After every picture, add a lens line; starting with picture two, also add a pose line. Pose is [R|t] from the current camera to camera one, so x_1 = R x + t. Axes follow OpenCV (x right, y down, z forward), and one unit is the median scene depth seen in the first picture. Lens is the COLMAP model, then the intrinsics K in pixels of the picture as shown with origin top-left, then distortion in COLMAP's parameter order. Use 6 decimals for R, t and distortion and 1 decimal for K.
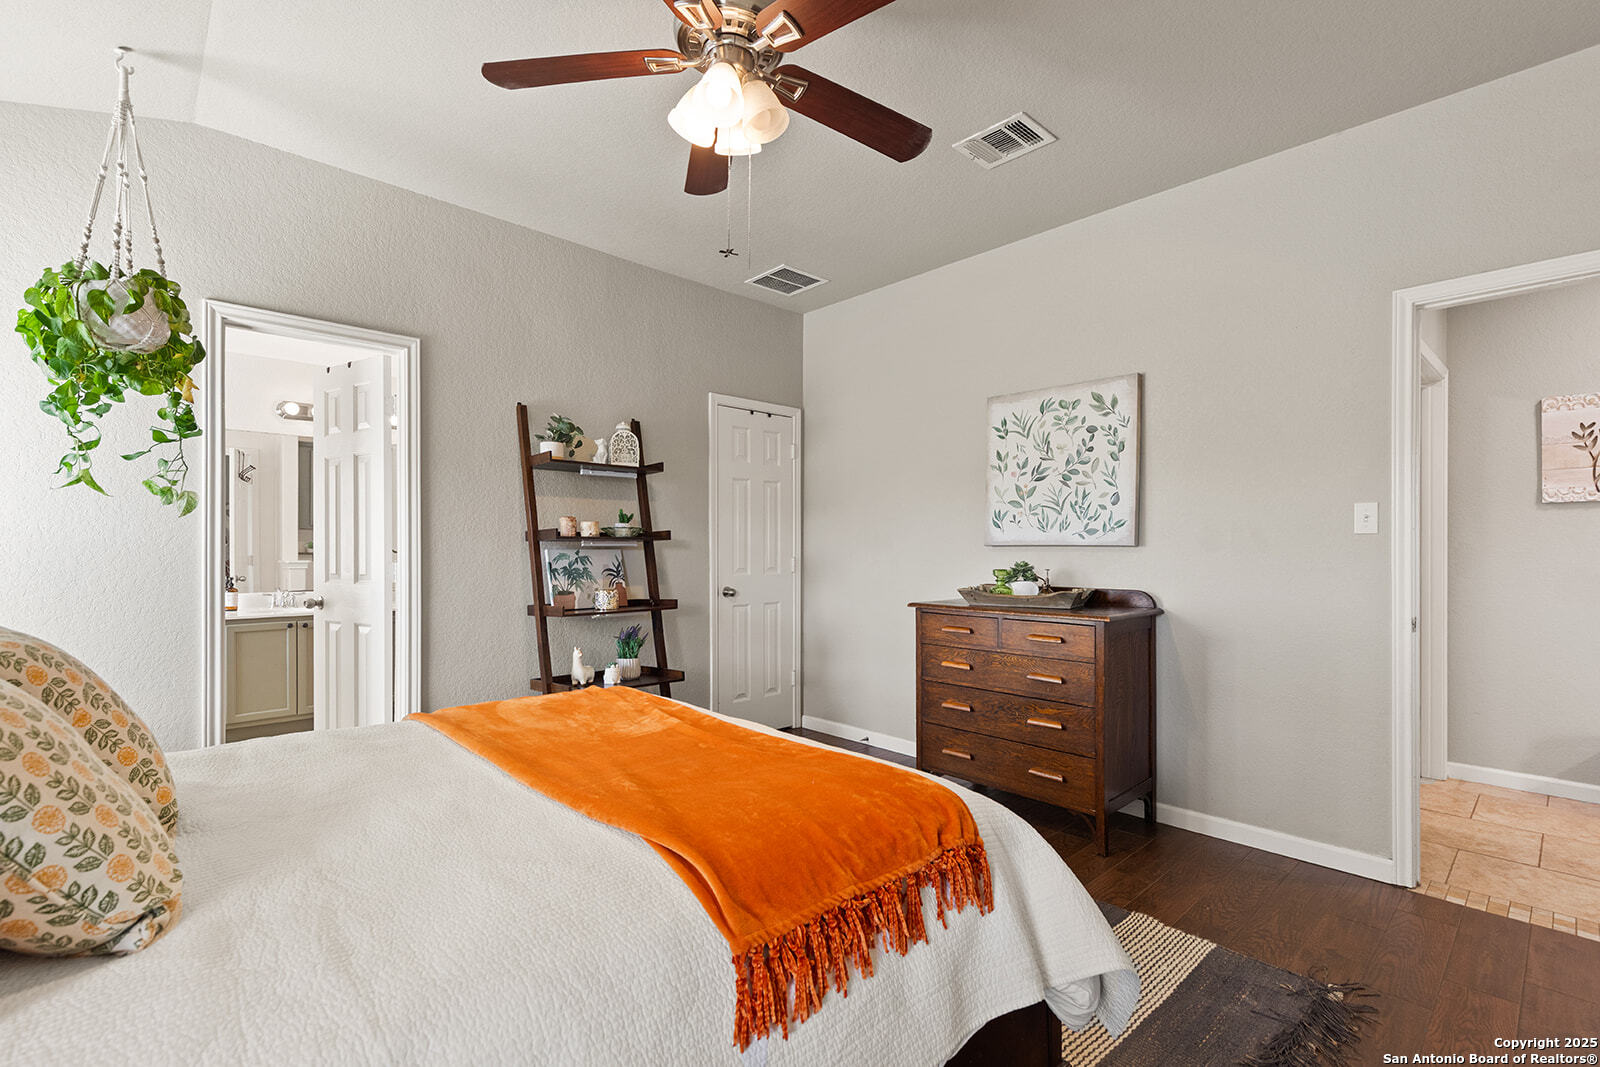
lens RADIAL K [[721.0, 0, 807.7], [0, 721.0, 537.1], [0, 0, 1]] dist [0.004573, 0.000073]
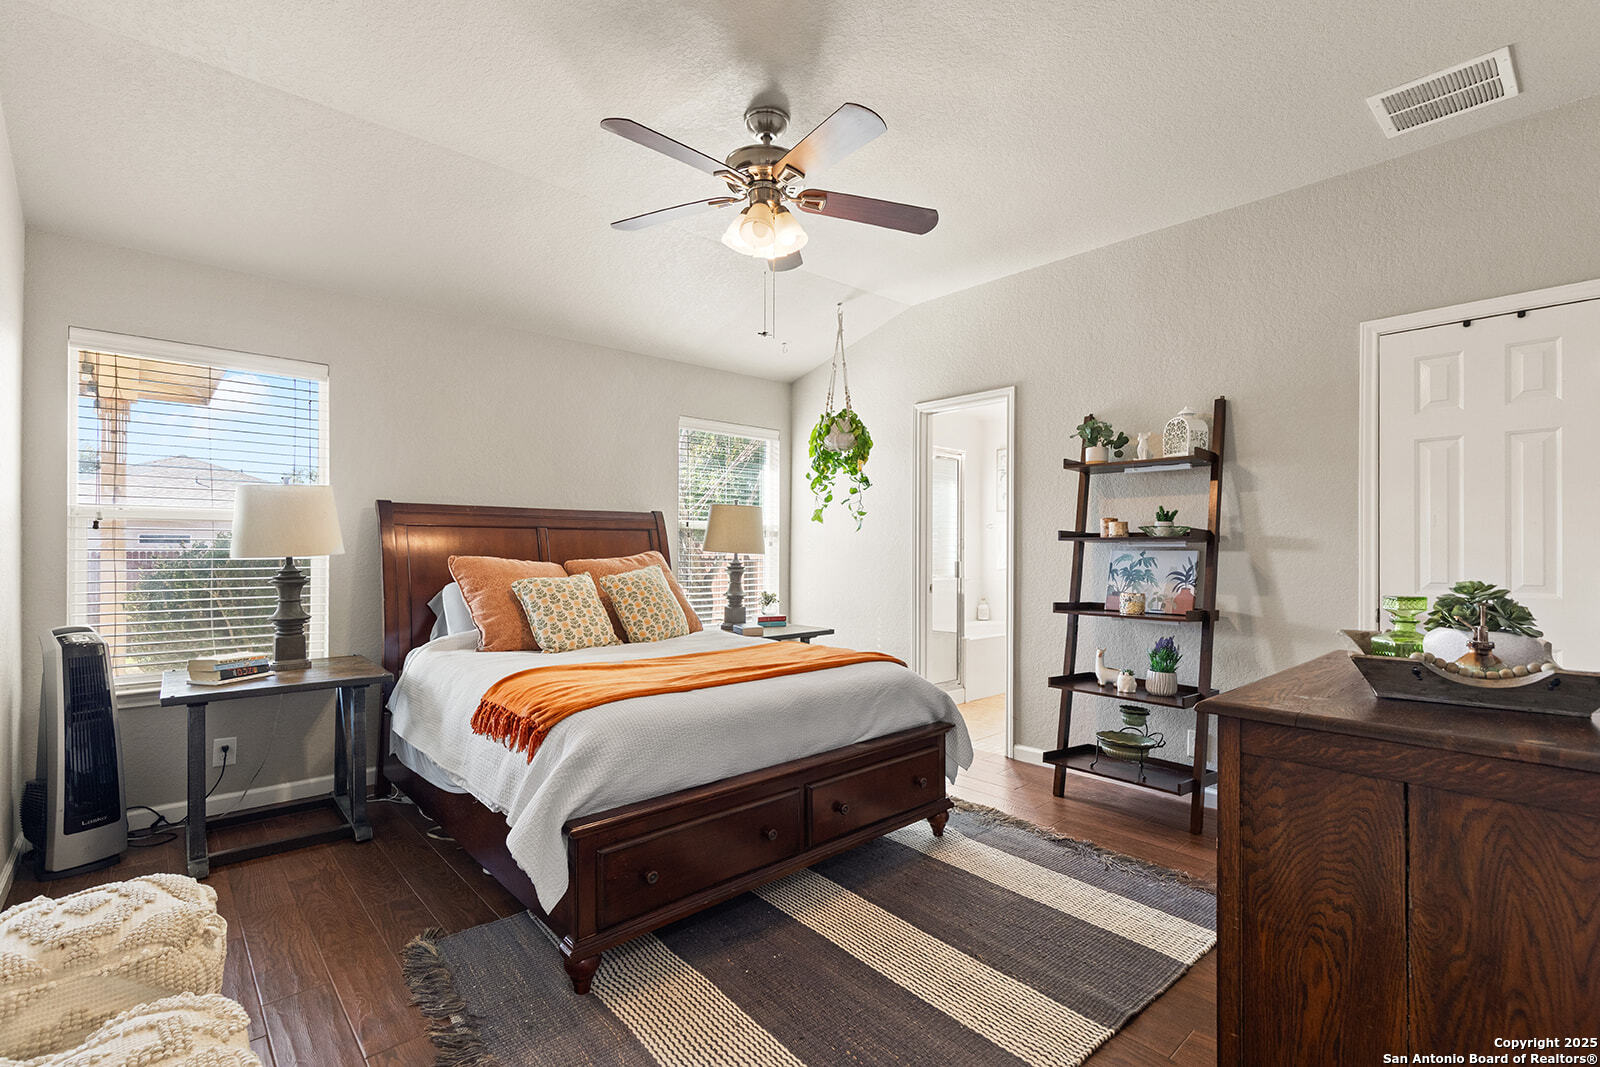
lens RADIAL K [[721.0, 0, 807.7], [0, 721.0, 537.1], [0, 0, 1]] dist [0.004573, 0.000073]
pose [[-0.019052, -0.007204, -0.999793, 0.673017], [0.015416, 0.999853, -0.007498, -0.000757], [0.999700, -0.015556, -0.018938, 0.577863]]
